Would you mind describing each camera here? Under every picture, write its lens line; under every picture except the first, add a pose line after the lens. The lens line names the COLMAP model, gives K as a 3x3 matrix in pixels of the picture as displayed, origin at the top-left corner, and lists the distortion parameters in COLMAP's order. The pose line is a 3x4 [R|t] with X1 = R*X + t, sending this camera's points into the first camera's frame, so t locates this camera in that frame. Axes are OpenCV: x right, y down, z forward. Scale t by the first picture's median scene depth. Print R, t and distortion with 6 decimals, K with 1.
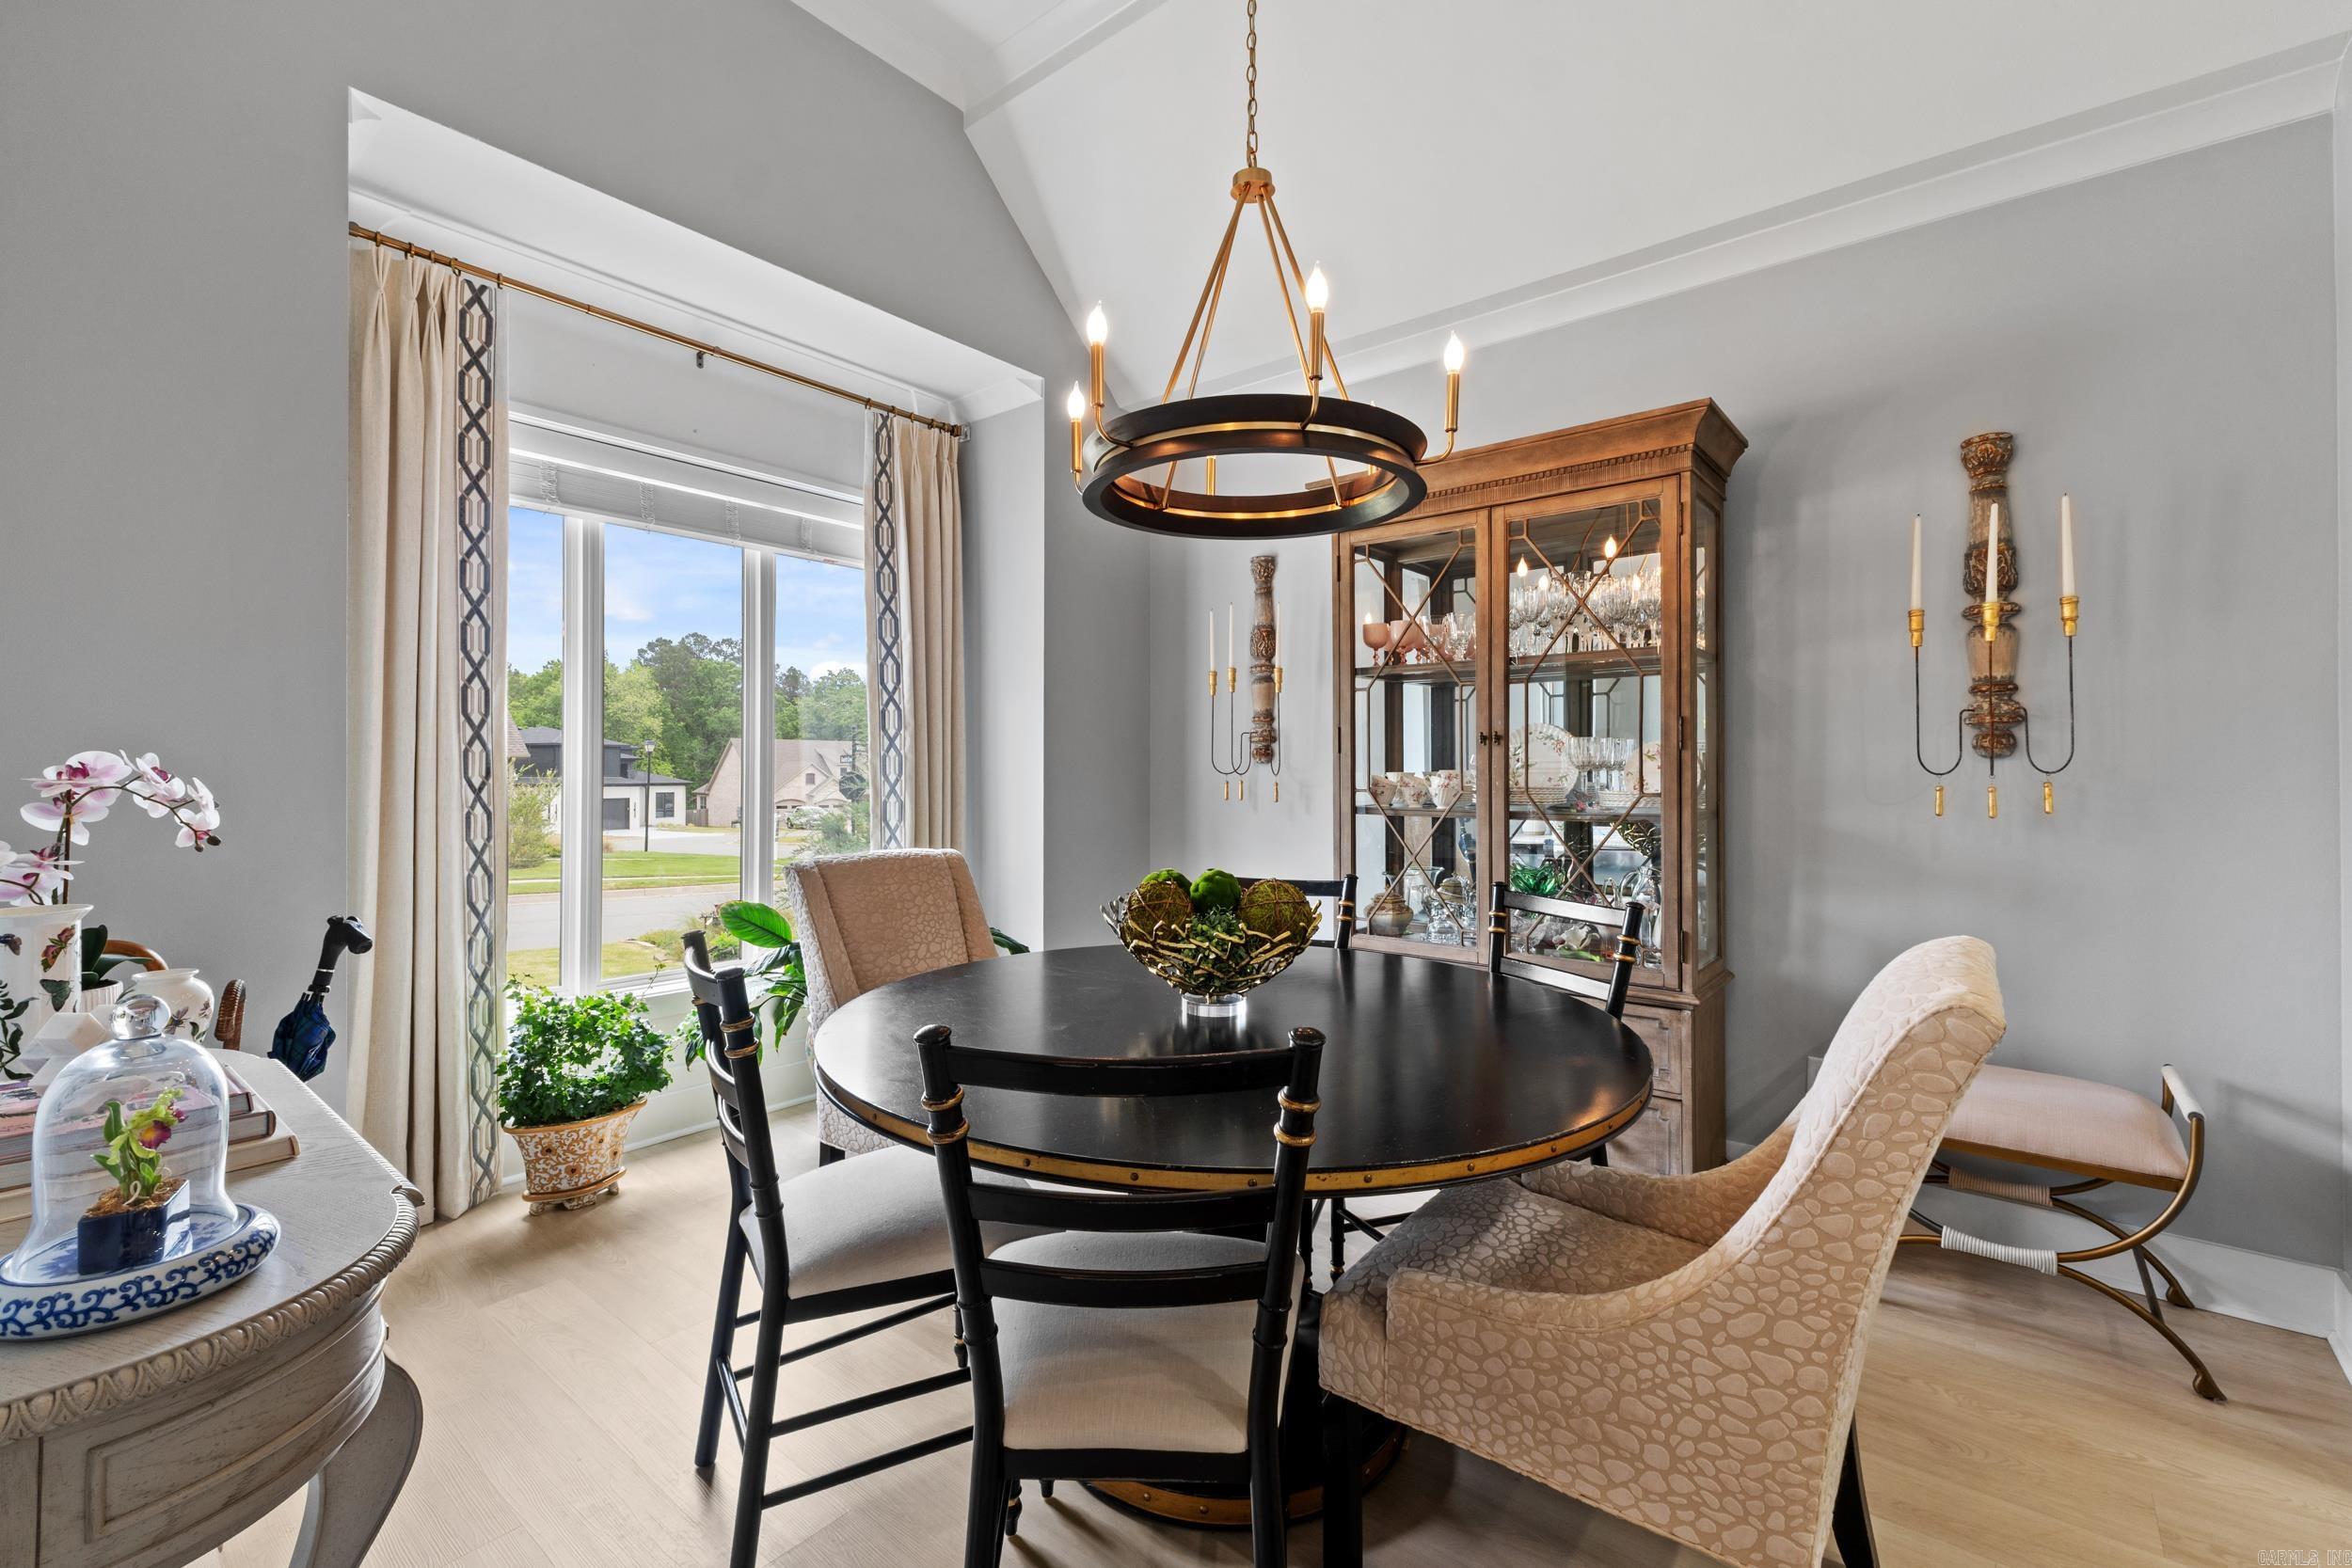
lens RADIAL K [[1006.7, 0, 1180.4], [0, 1006.7, 766.9], [0, 0, 1]] dist [0.003541, 0.000086]
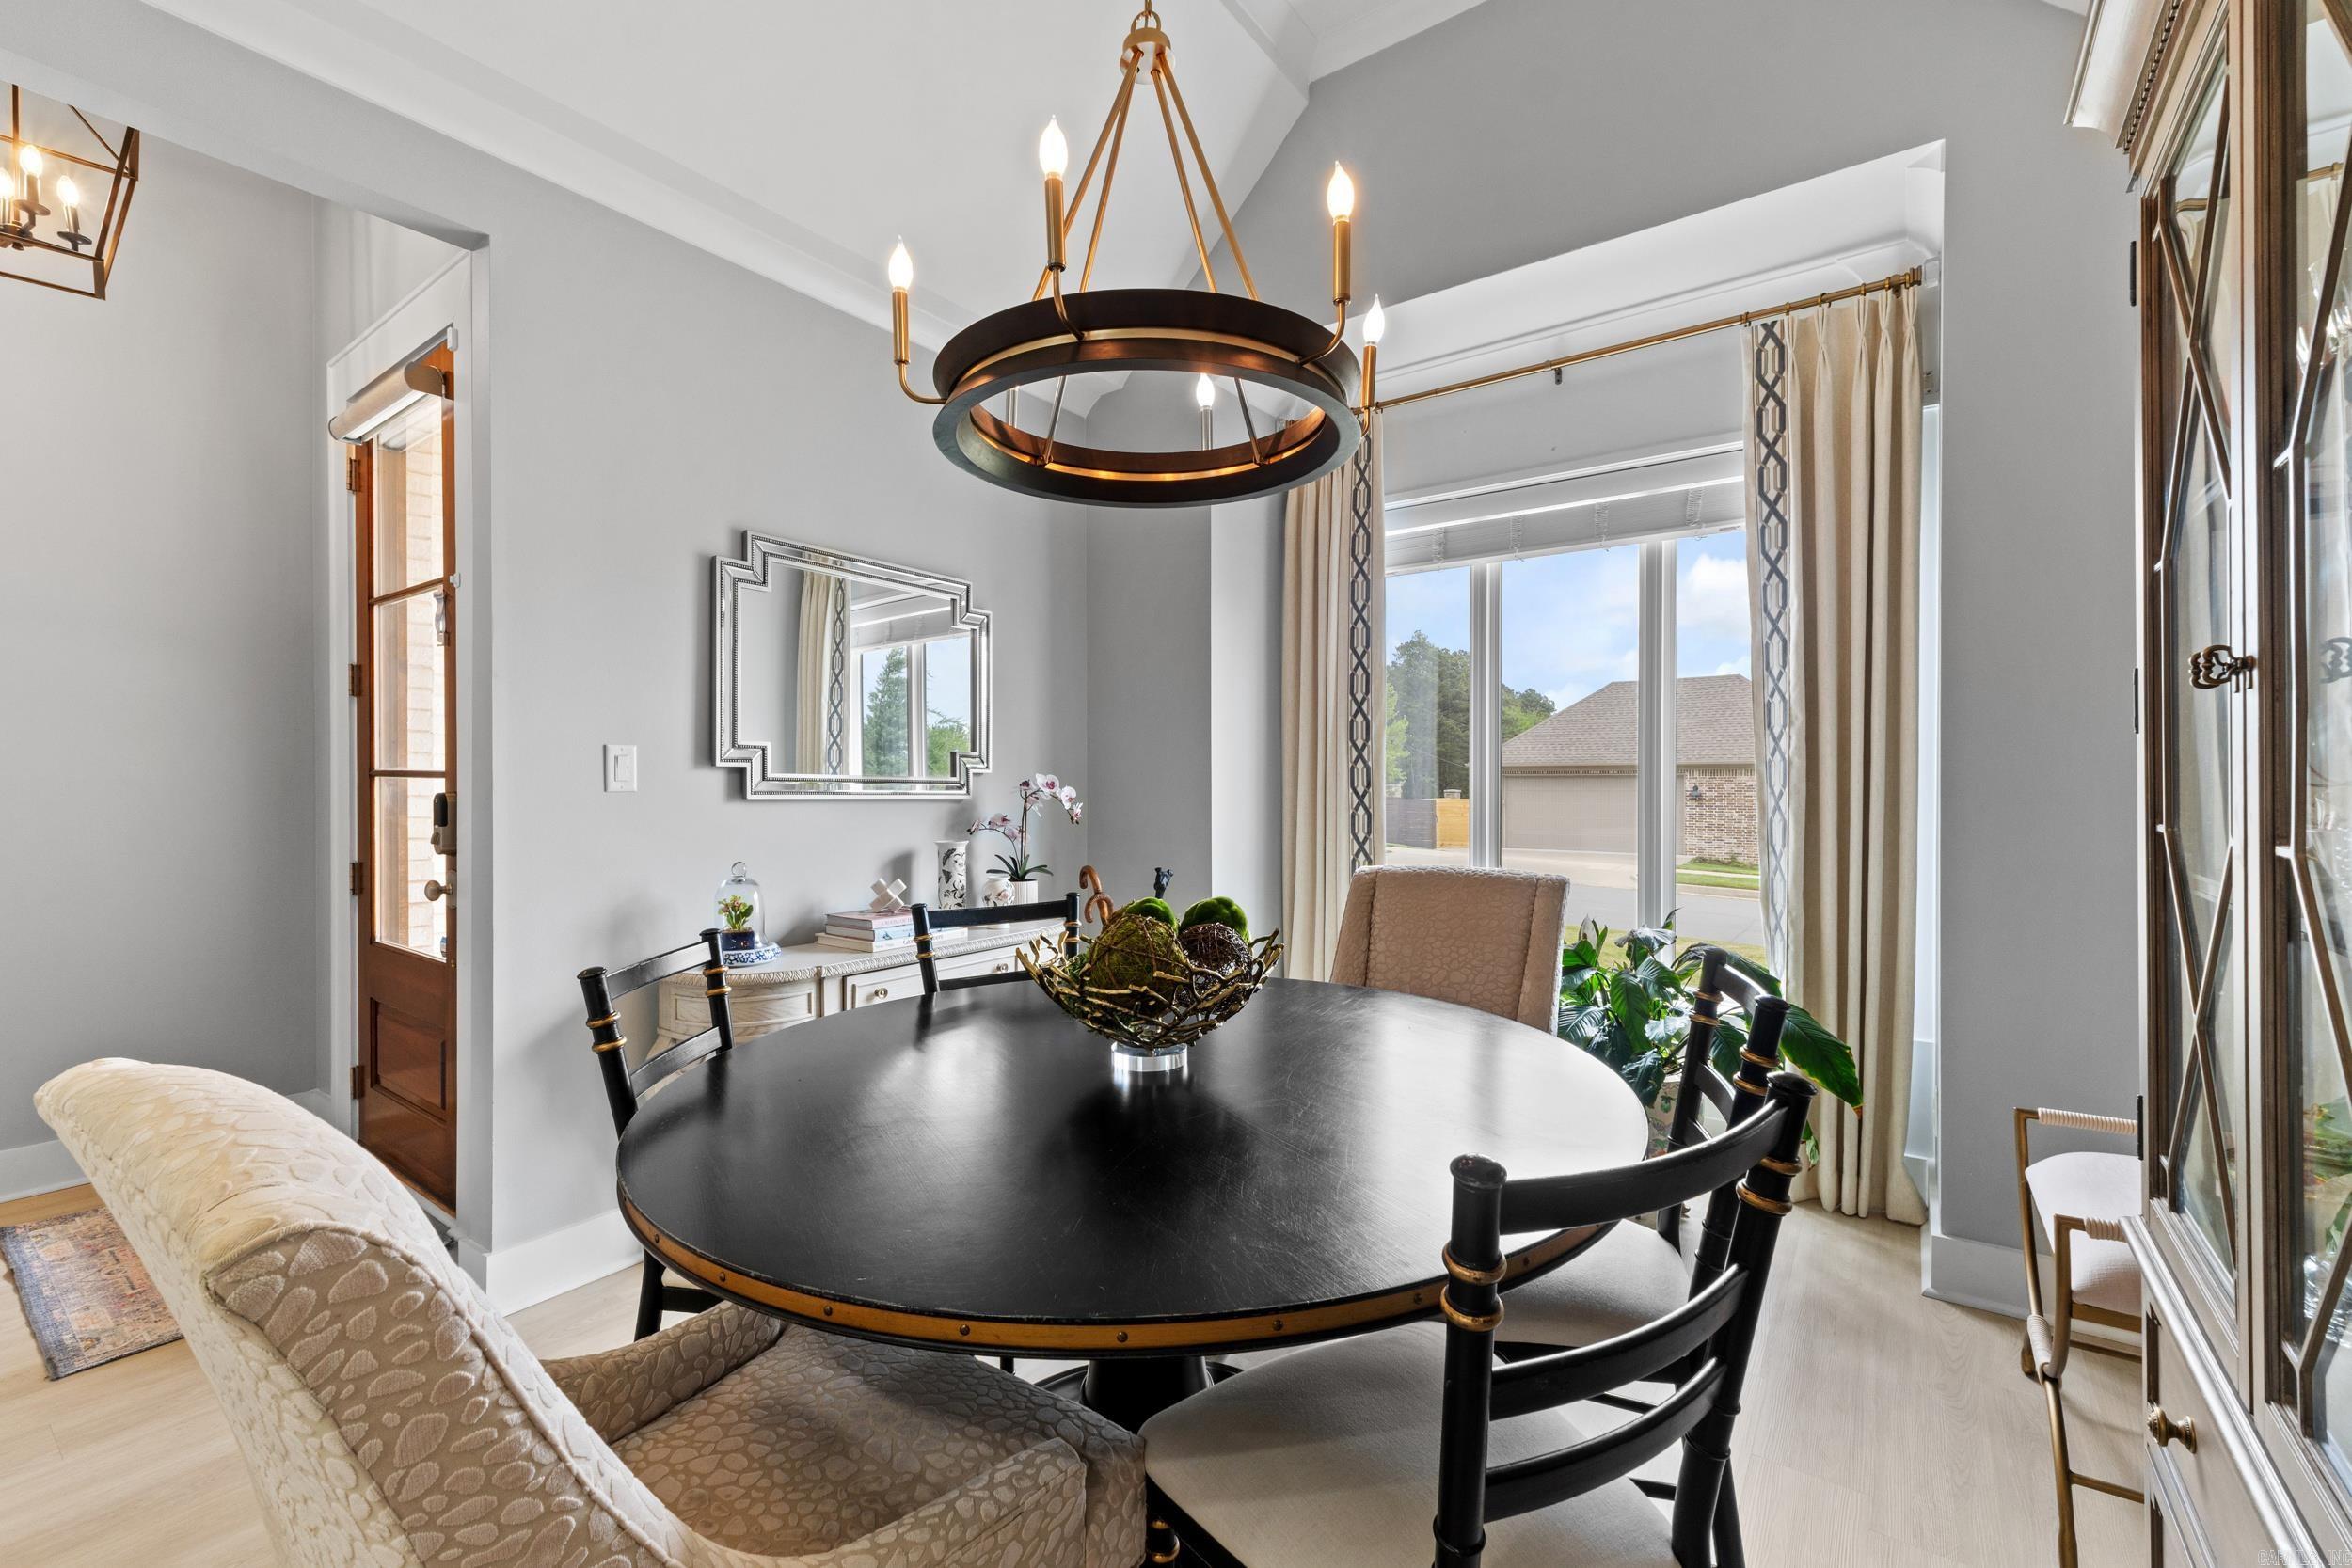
lens RADIAL K [[992.6, 0, 1186.7], [0, 992.6, 779.5], [0, 0, 1]] dist [-0.007838, 0.000008]
pose [[0.039353, -0.004959, -0.999213, 0.574115], [0.004048, 0.999980, -0.004803, 0.005393], [0.999217, -0.003856, 0.039372, 0.669852]]
